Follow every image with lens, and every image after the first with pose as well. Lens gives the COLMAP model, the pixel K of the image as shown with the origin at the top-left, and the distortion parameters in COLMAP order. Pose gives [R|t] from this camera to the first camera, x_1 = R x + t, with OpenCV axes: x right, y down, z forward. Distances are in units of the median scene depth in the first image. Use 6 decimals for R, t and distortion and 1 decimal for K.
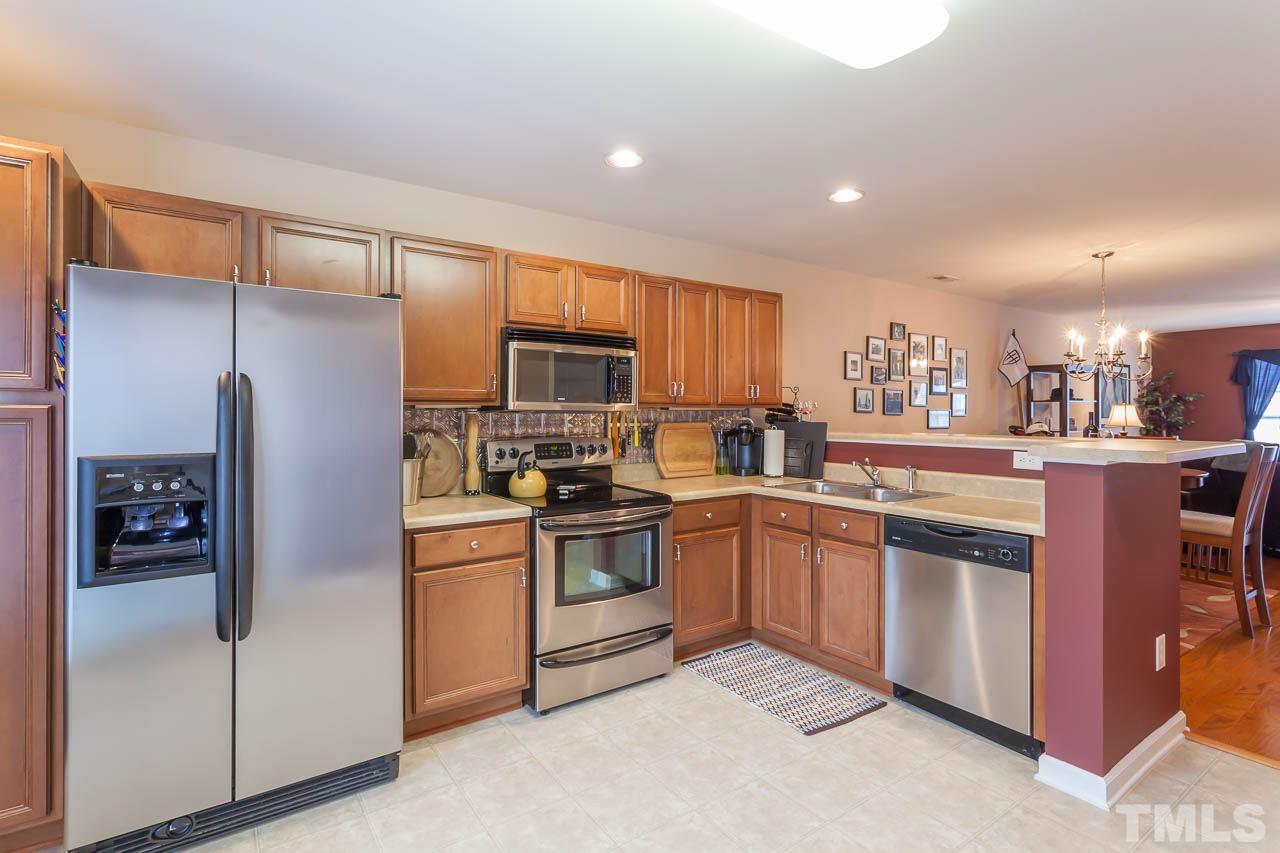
lens RADIAL K [[623.5, 0, 640.9], [0, 623.5, 410.1], [0, 0, 1]] dist [0.019808, 0.000031]
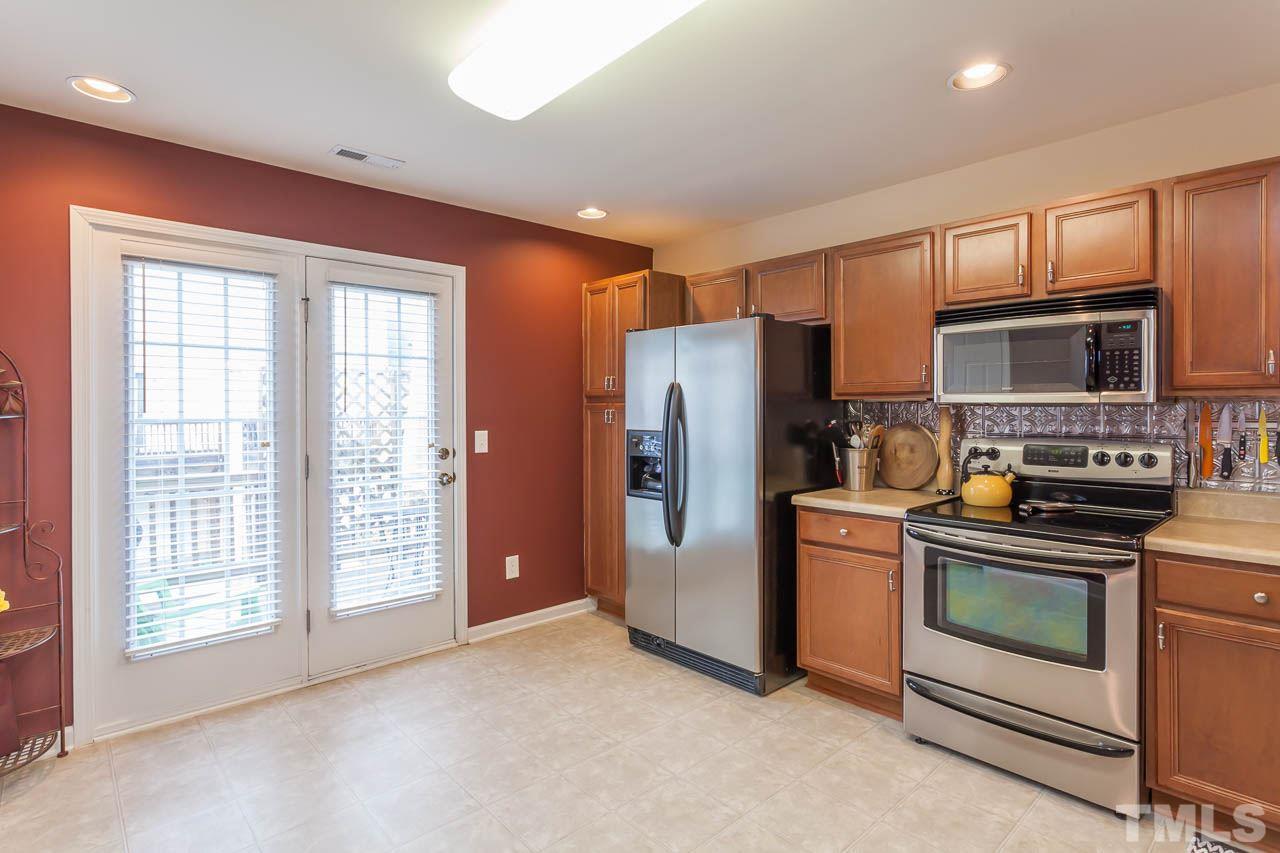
lens RADIAL K [[624.6, 0, 626.4], [0, 624.6, 405.8], [0, 0, 1]] dist [-0.003244, -0.000644]
pose [[0.139808, -0.001820, -0.990177, 0.373368], [0.005422, 0.999985, -0.001073, 0.001579], [0.990164, -0.005219, 0.139816, 0.257169]]
